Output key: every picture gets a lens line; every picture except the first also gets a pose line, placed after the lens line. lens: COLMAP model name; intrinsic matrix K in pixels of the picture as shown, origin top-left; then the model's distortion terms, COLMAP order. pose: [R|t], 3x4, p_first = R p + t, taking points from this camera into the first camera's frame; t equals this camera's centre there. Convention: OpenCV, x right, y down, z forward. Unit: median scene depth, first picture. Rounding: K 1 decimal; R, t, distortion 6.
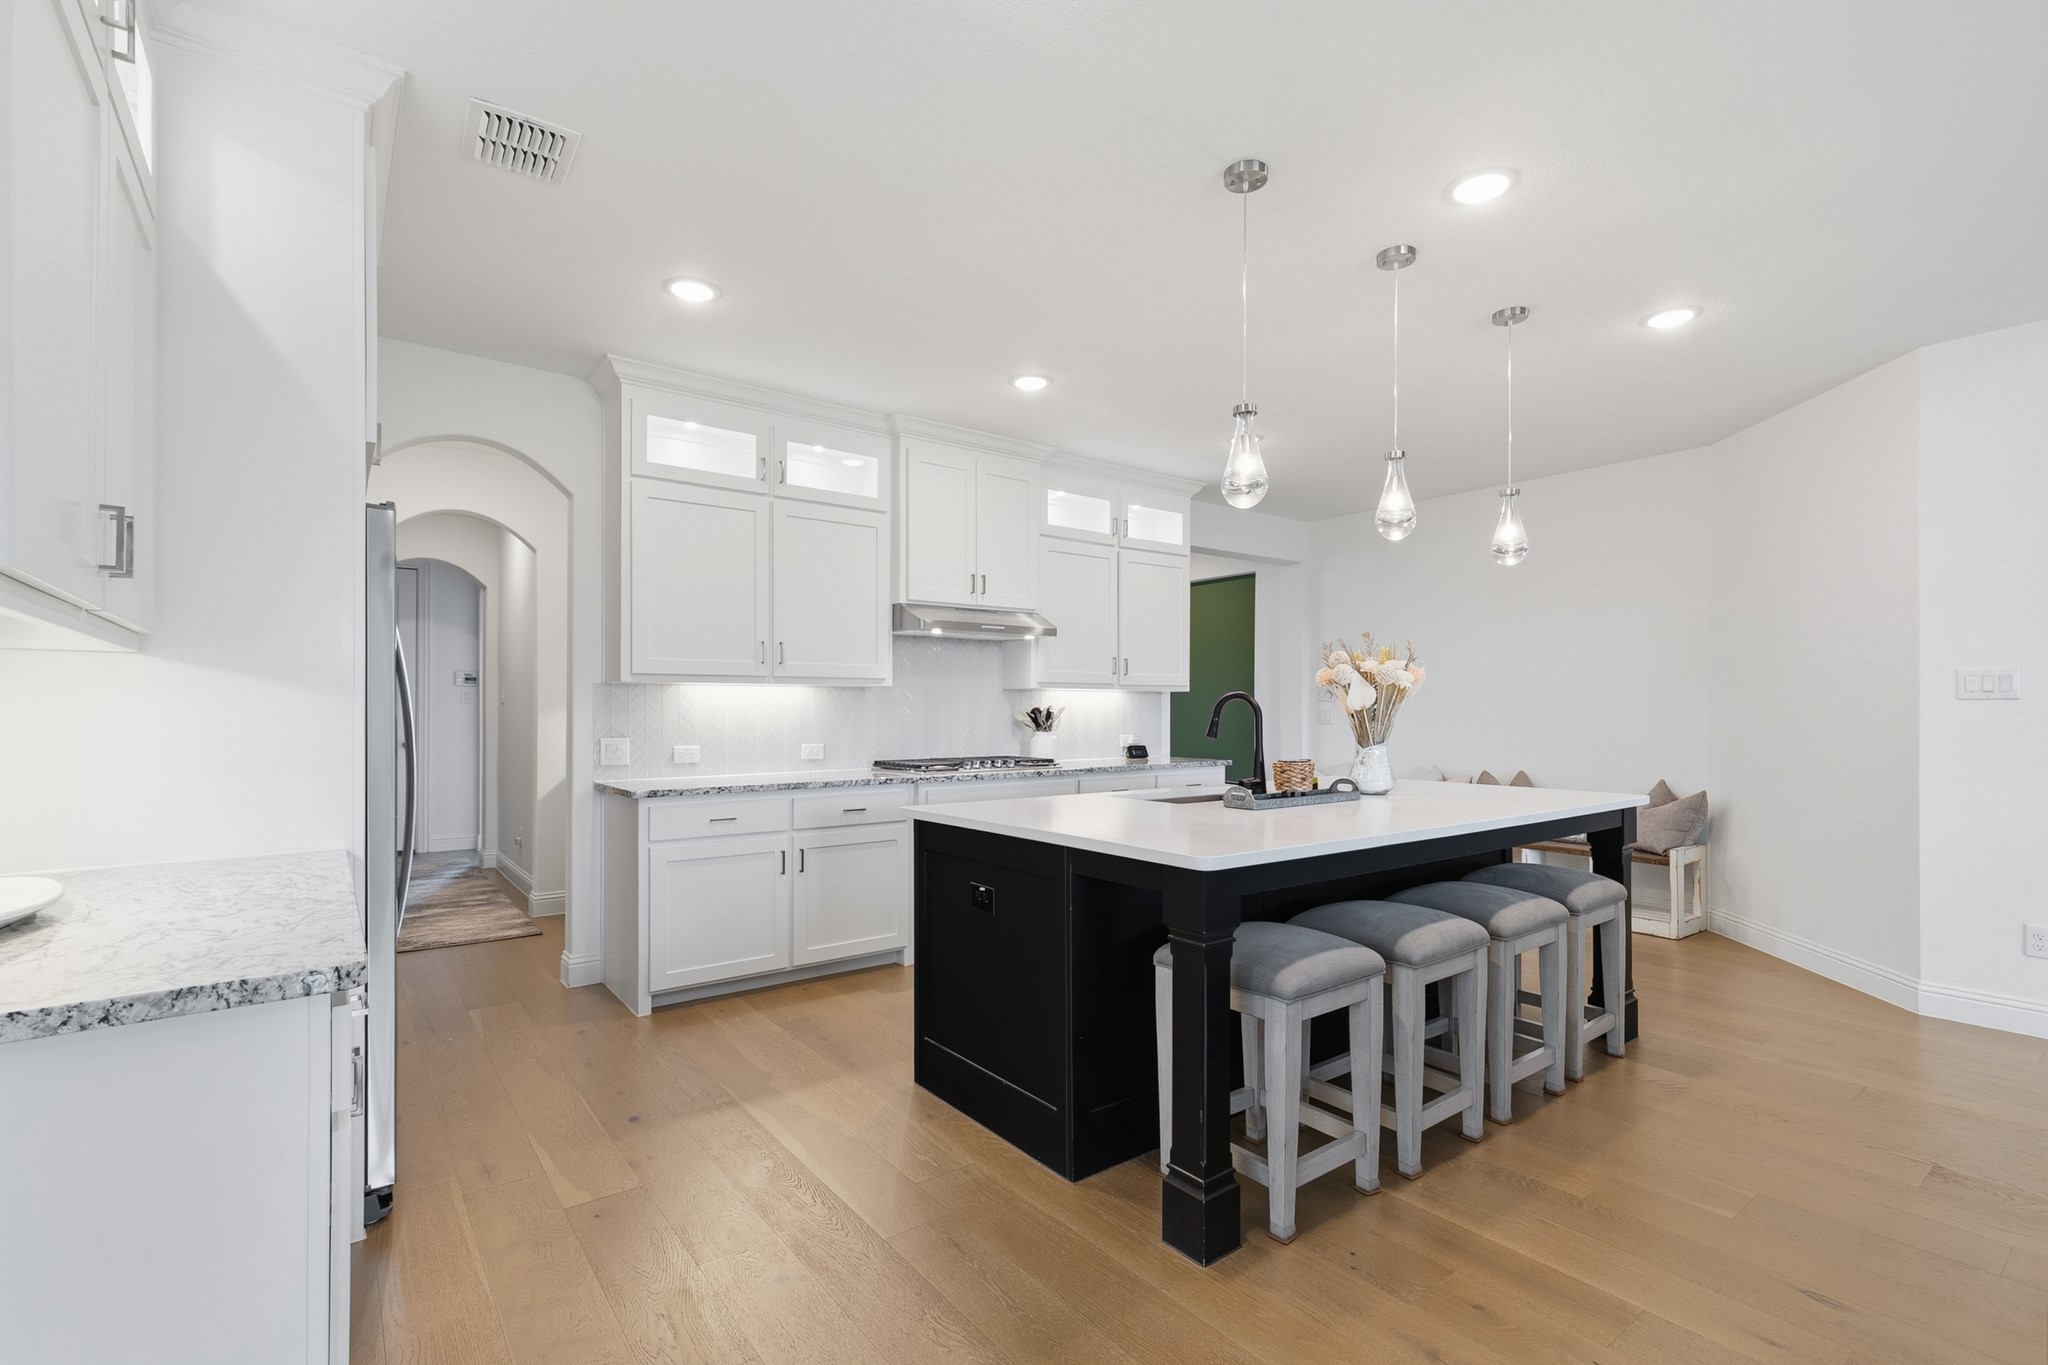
lens RADIAL K [[928.0, 0, 1011.5], [0, 928.0, 709.8], [0, 0, 1]] dist [0.010589, -0.000295]
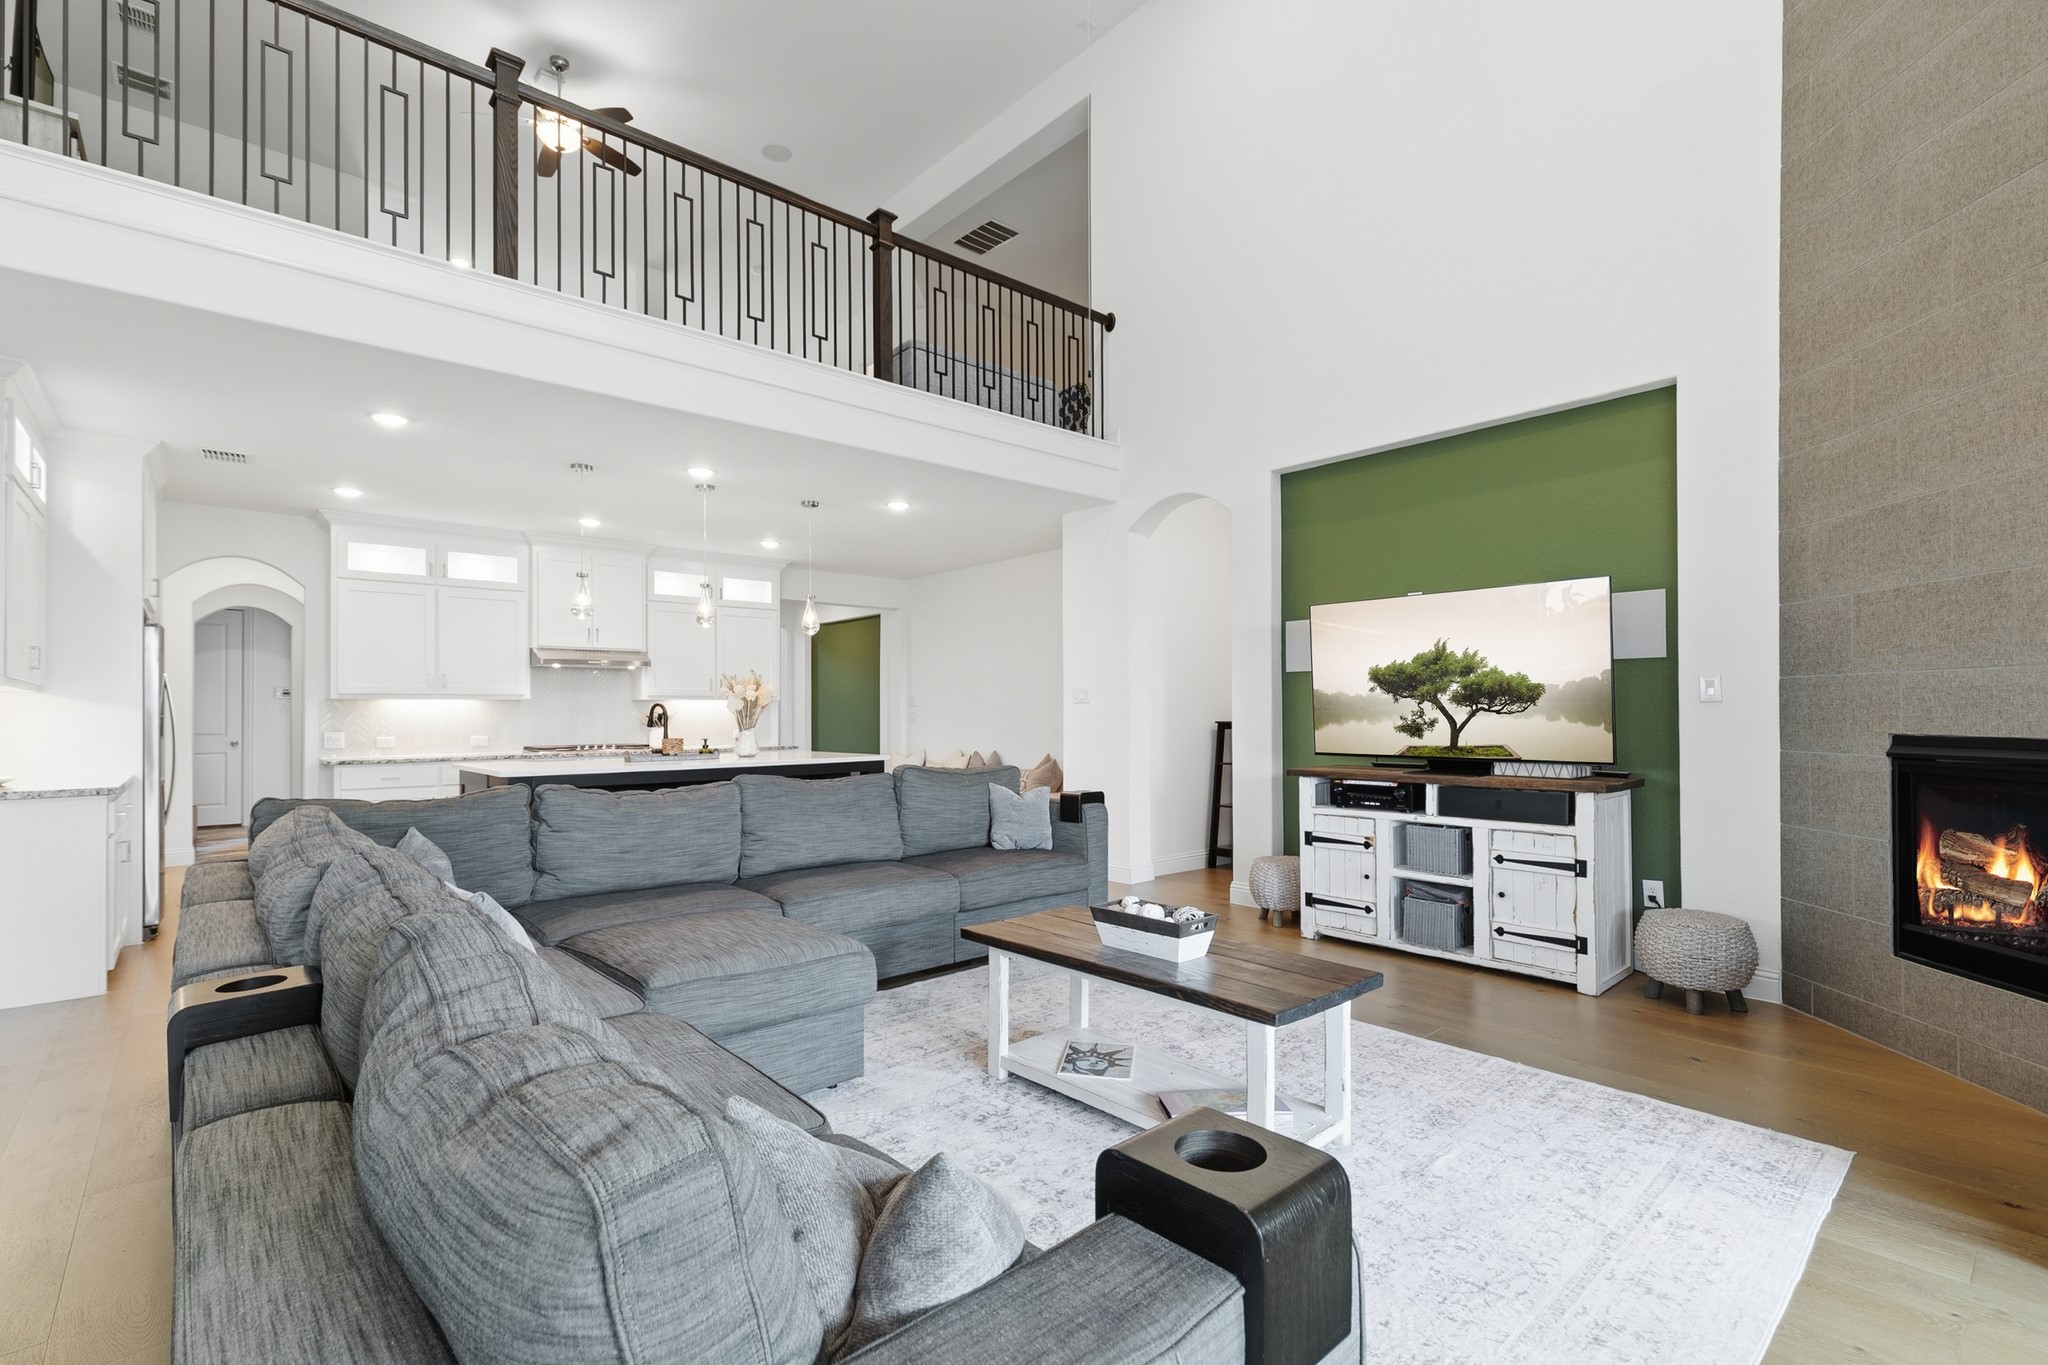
lens RADIAL K [[927.0, 0, 1022.2], [0, 927.0, 698.6], [0, 0, 1]] dist [0.001105, -0.000605]
pose [[0.996184, -0.005830, 0.087079, 0.628526], [0.007301, 0.999836, -0.016577, 0.006795], [-0.086968, 0.017149, 0.996064, -0.724983]]
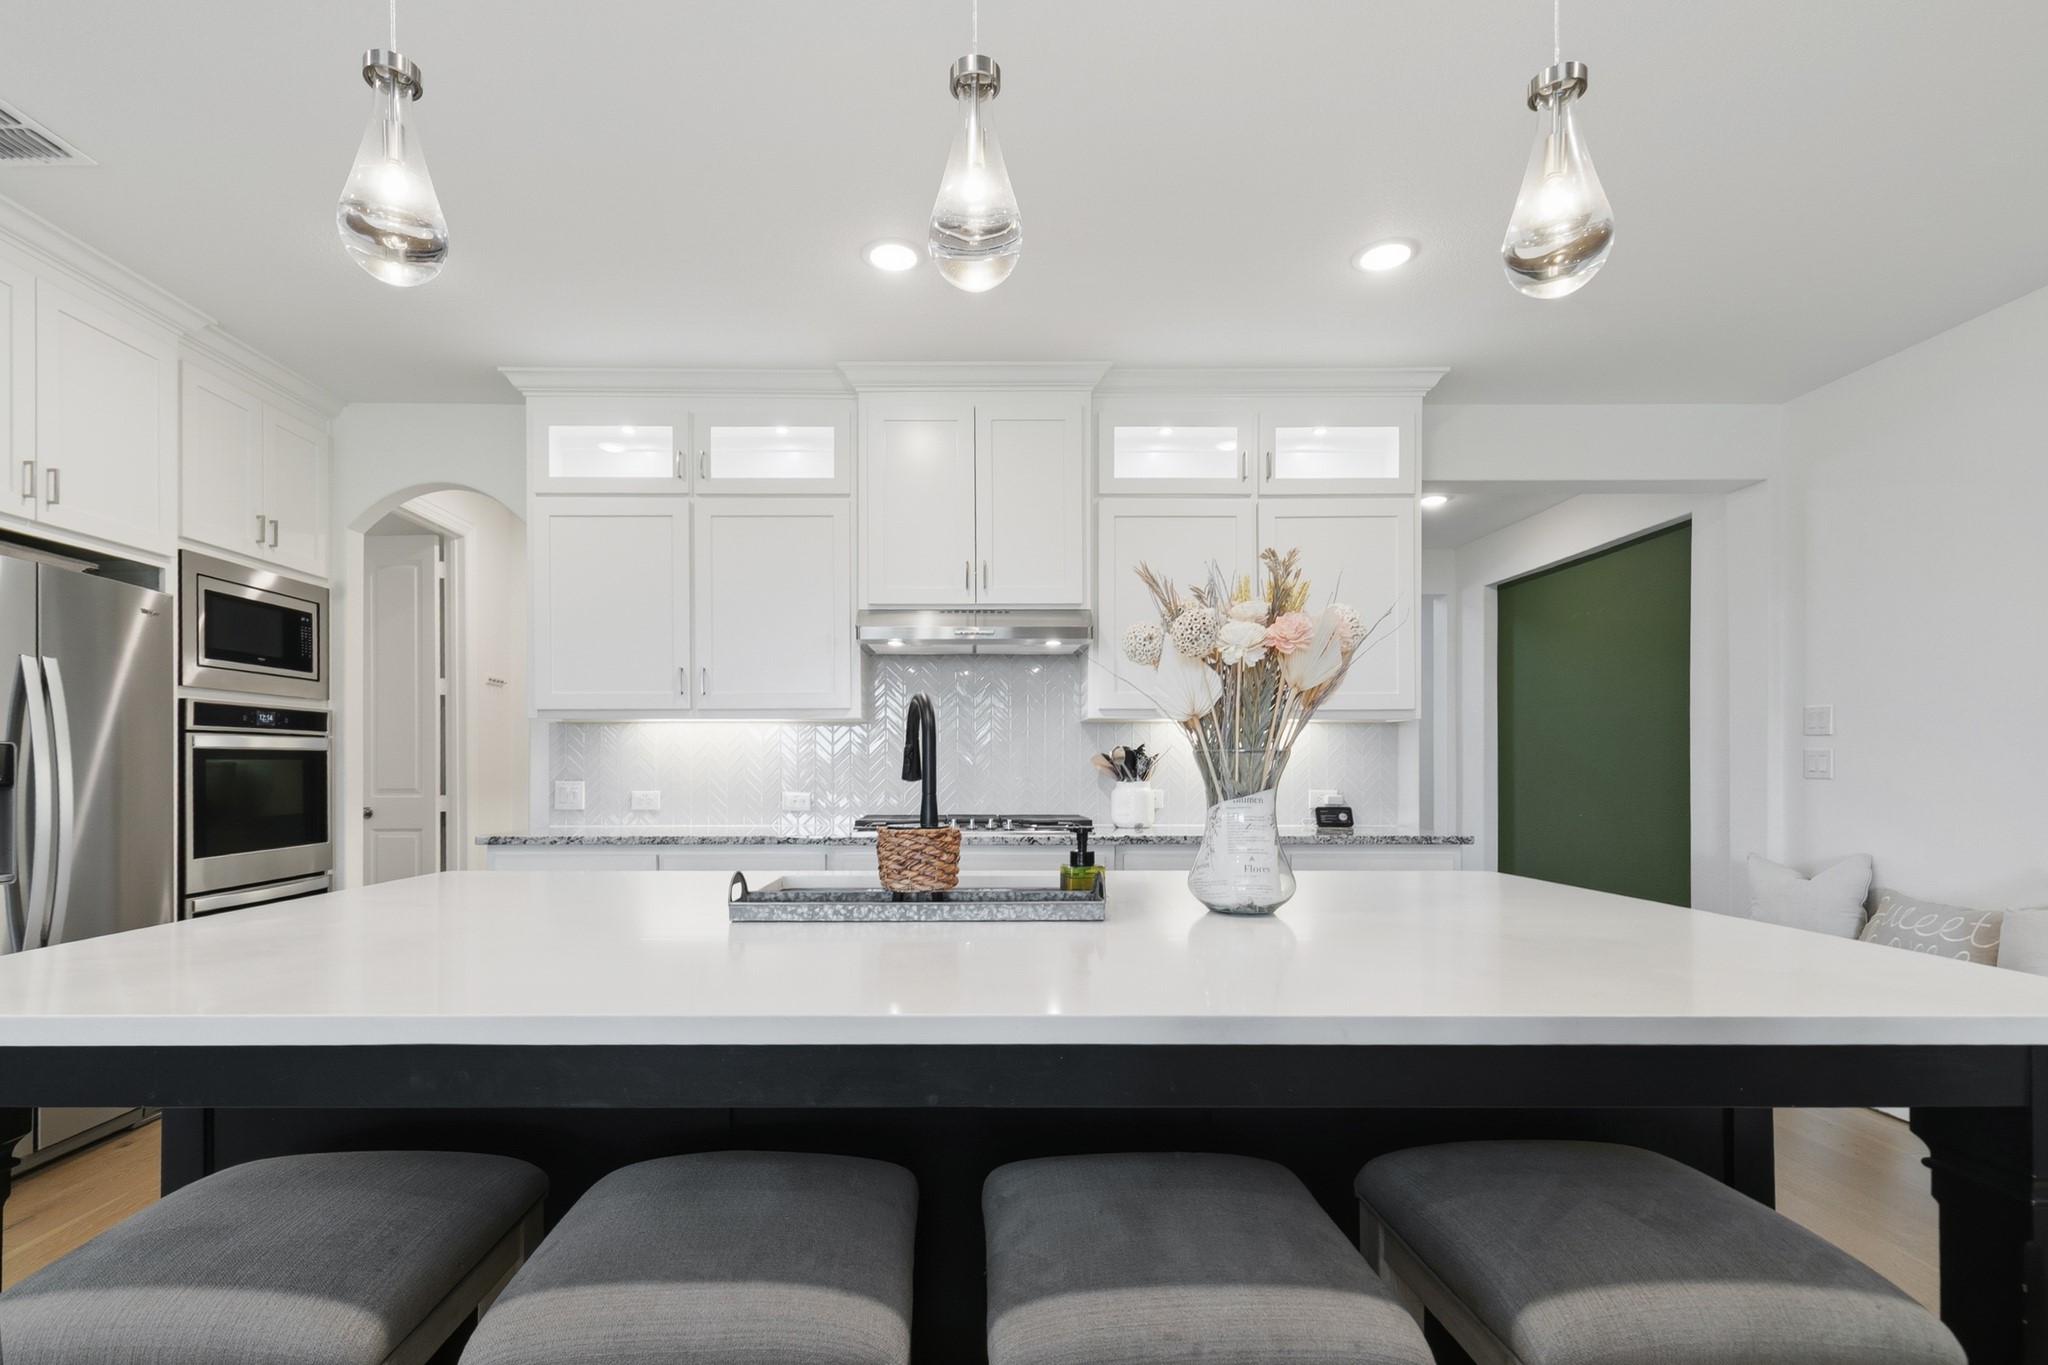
lens RADIAL K [[942.6, 0, 969.3], [0, 942.6, 762.7], [0, 0, 1]] dist [0.006172, 0.000038]
pose [[0.805182, -0.004470, -0.593011, 0.445125], [0.000416, 0.999976, -0.006973, 0.018279], [0.593028, 0.005368, 0.805164, 0.455669]]
